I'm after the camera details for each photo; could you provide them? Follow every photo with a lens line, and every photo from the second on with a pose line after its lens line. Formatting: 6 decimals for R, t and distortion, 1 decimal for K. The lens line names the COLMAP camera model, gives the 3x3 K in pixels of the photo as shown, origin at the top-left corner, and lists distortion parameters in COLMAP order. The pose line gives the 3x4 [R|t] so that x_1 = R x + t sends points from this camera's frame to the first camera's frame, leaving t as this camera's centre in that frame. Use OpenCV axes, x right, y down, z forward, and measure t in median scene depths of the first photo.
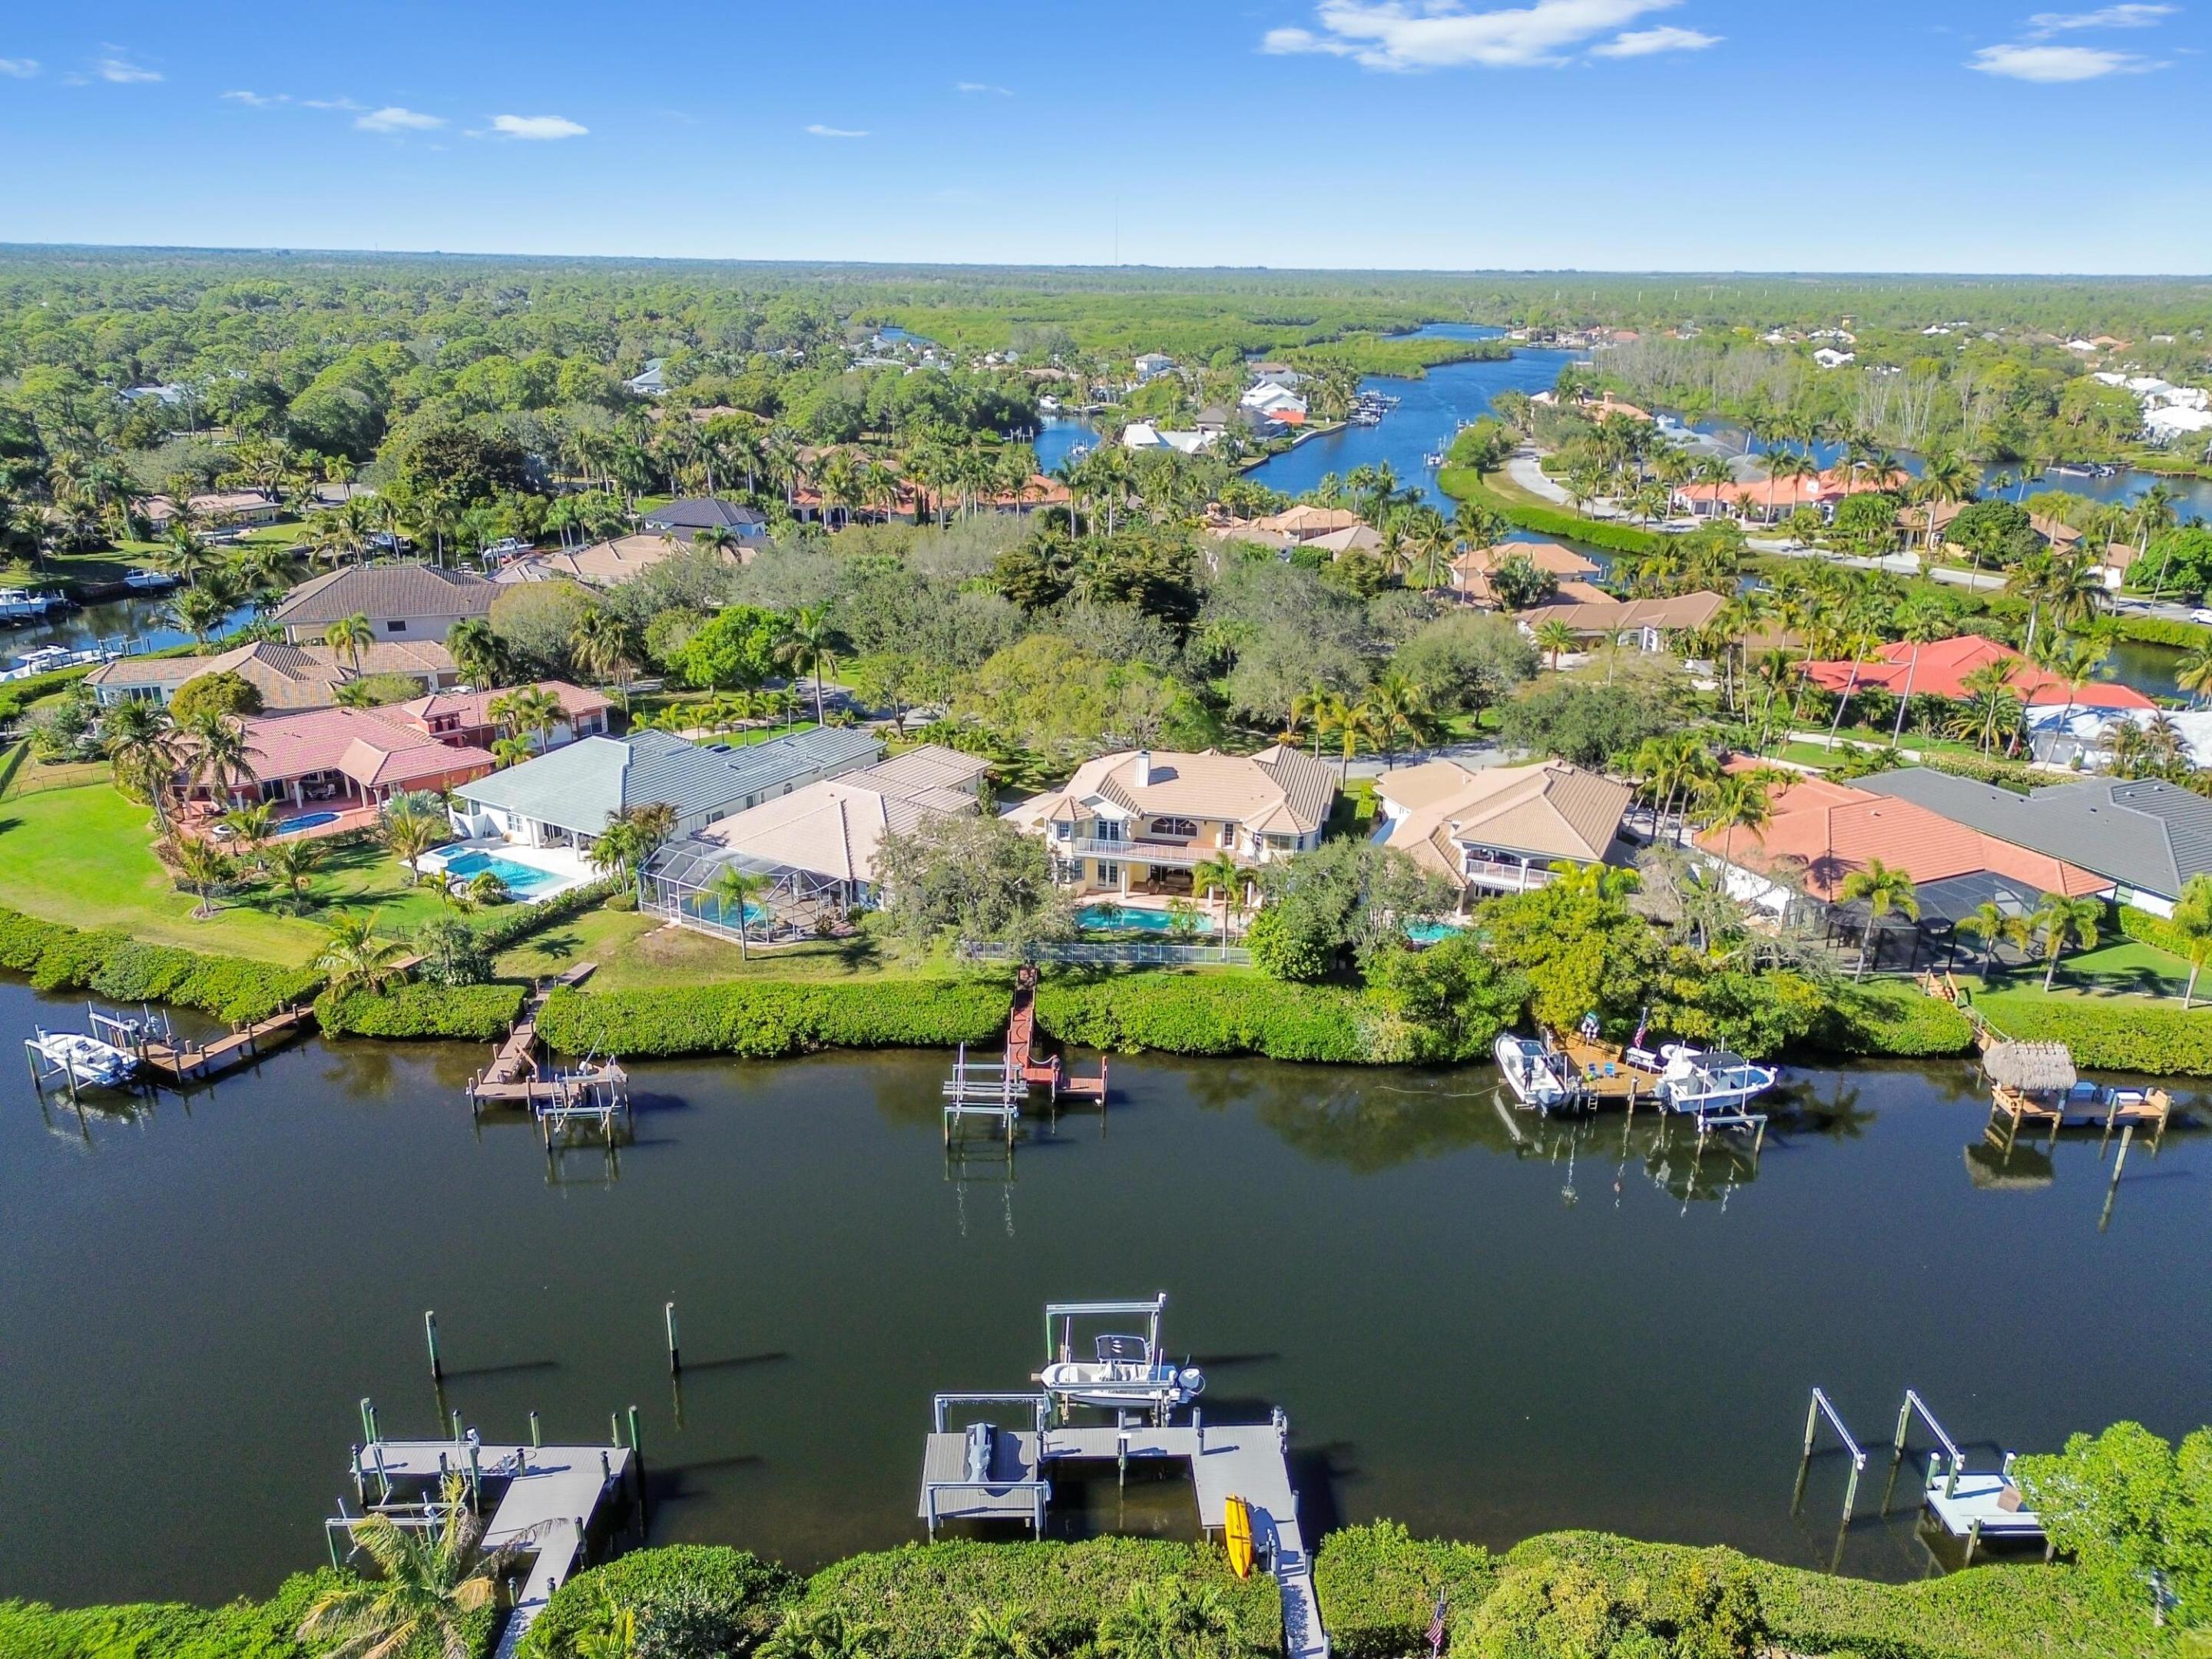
lens RADIAL K [[1539.2, 0, 1118.1], [0, 1539.2, 821.3], [0, 0, 1]] dist [0.003355, -0.005914]
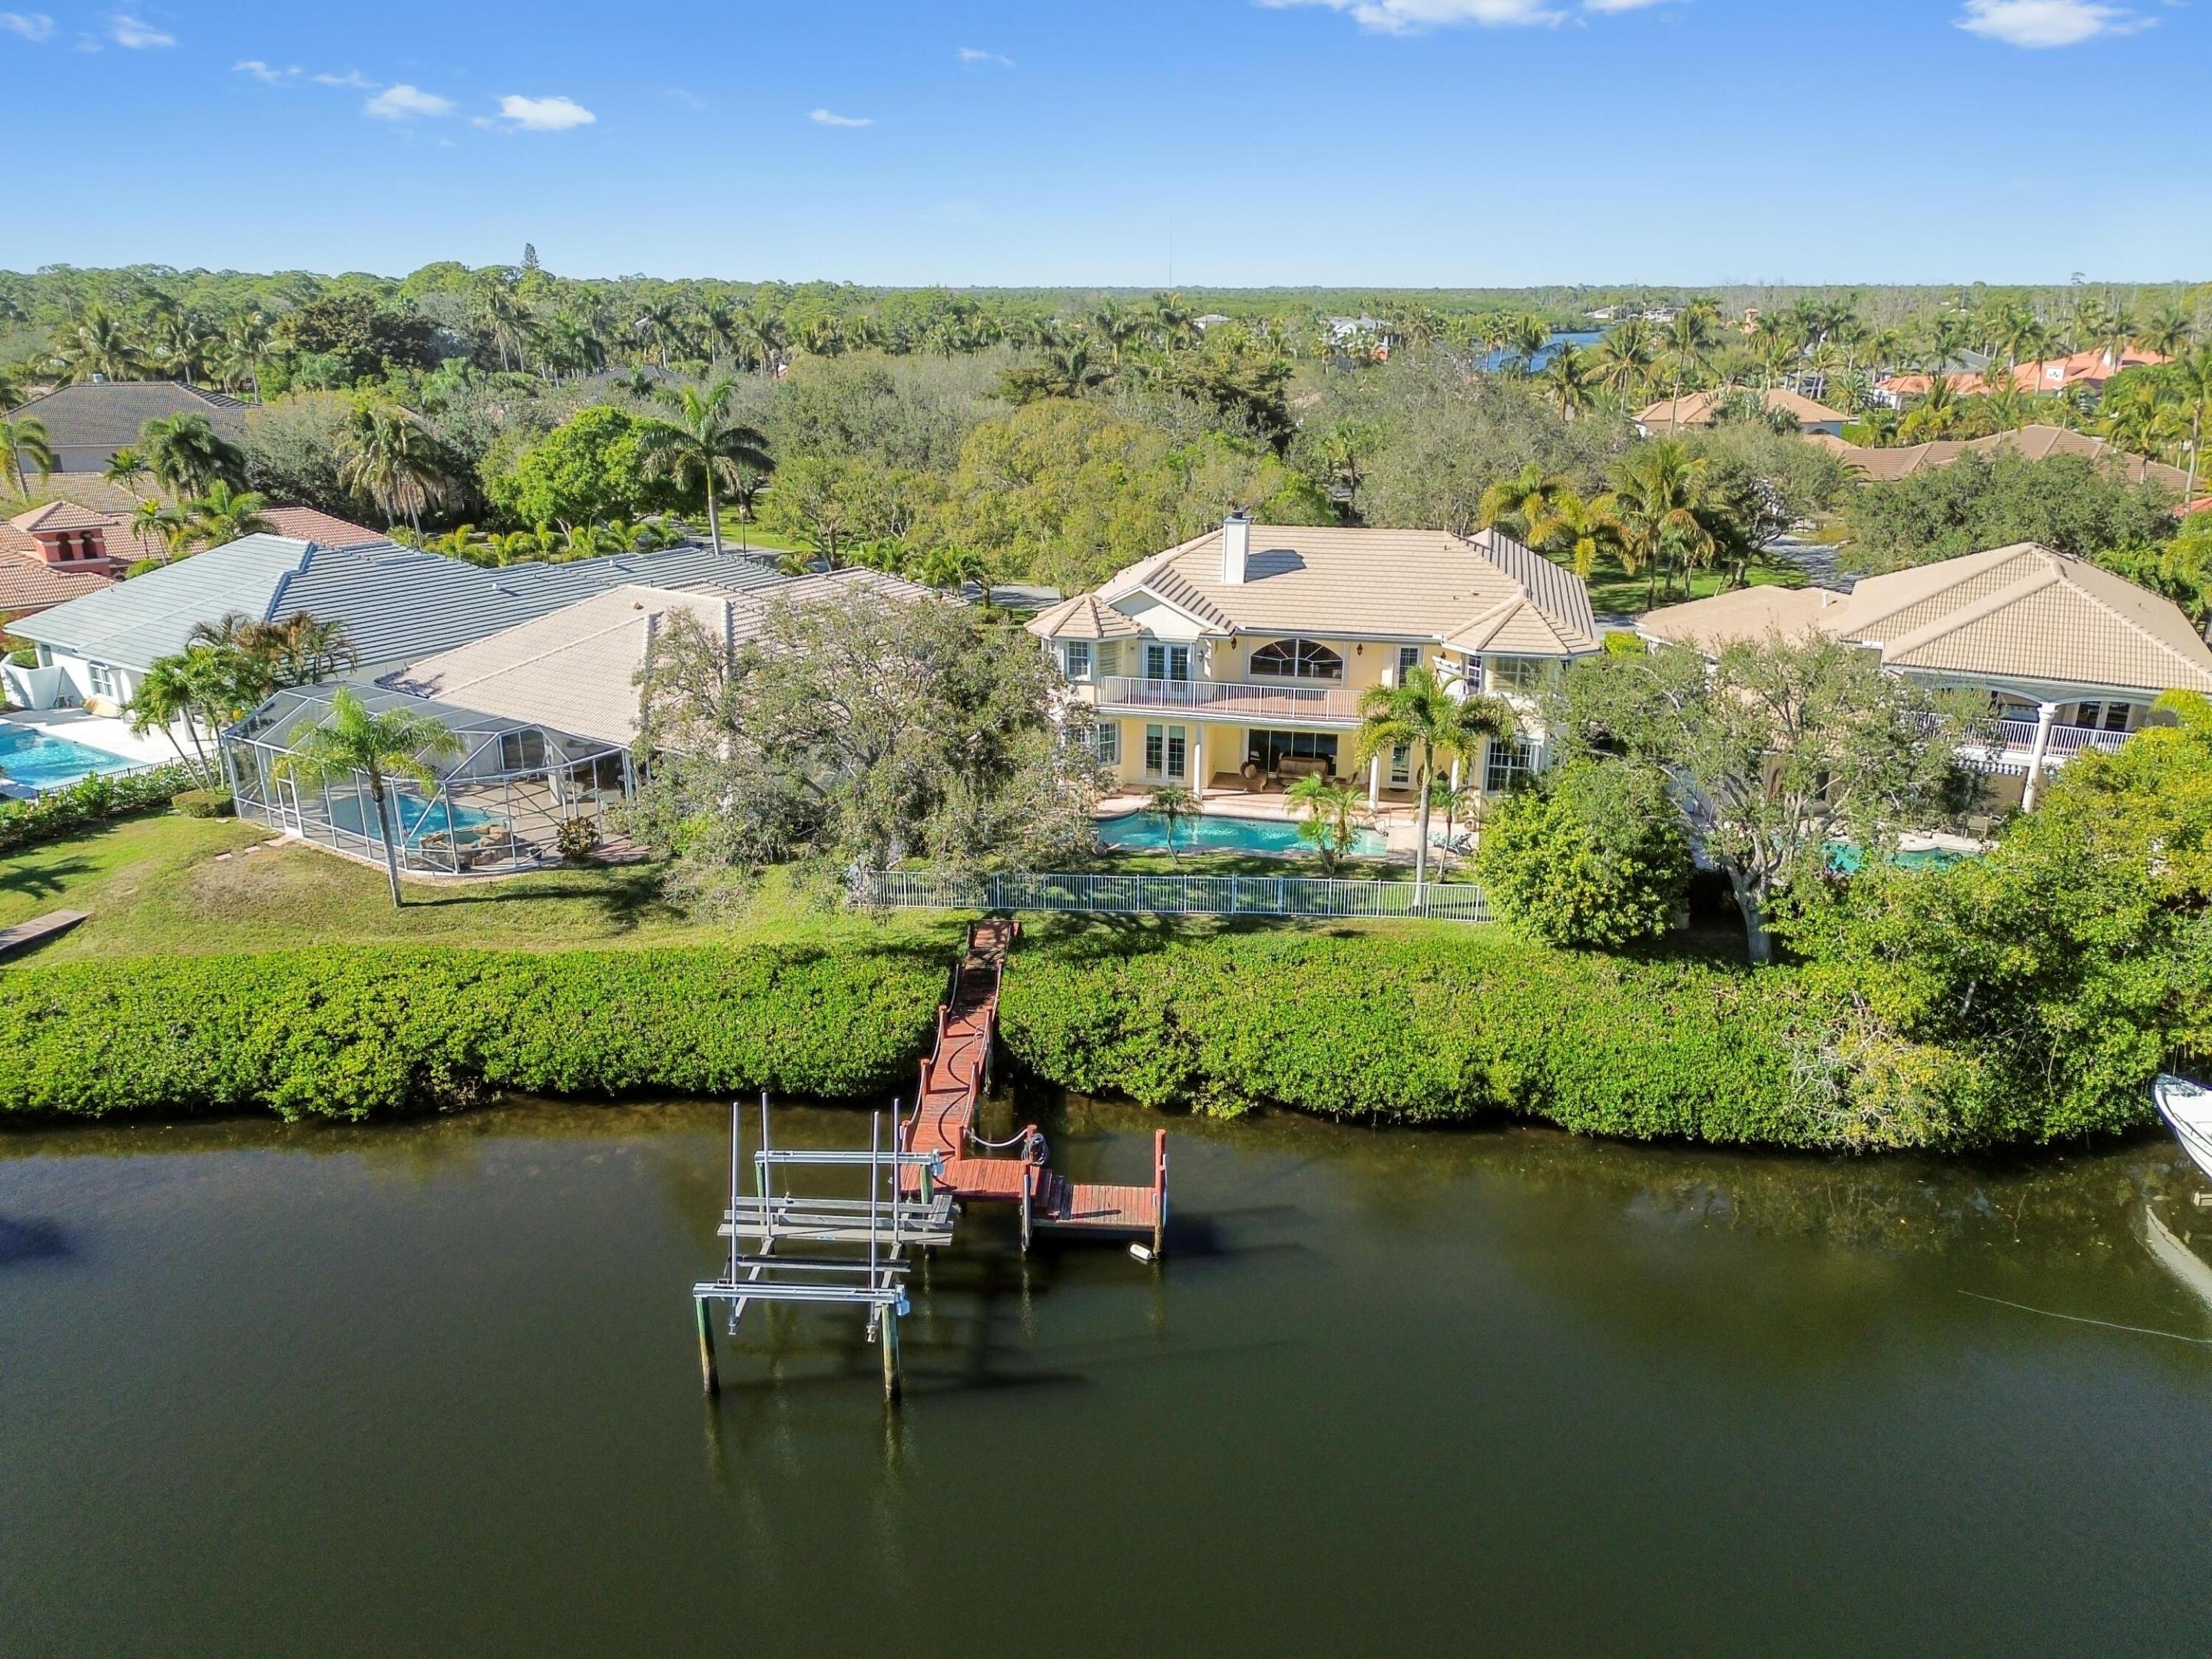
lens RADIAL K [[1539.2, 0, 1090.7], [0, 1539.2, 834.0], [0, 0, 1]] dist [0.003355, -0.005914]
pose [[0.998559, -0.001255, -0.053660, -0.005038], [0.000840, 0.999970, -0.007749, 0.074238], [0.053668, 0.007693, 0.998529, 0.557298]]
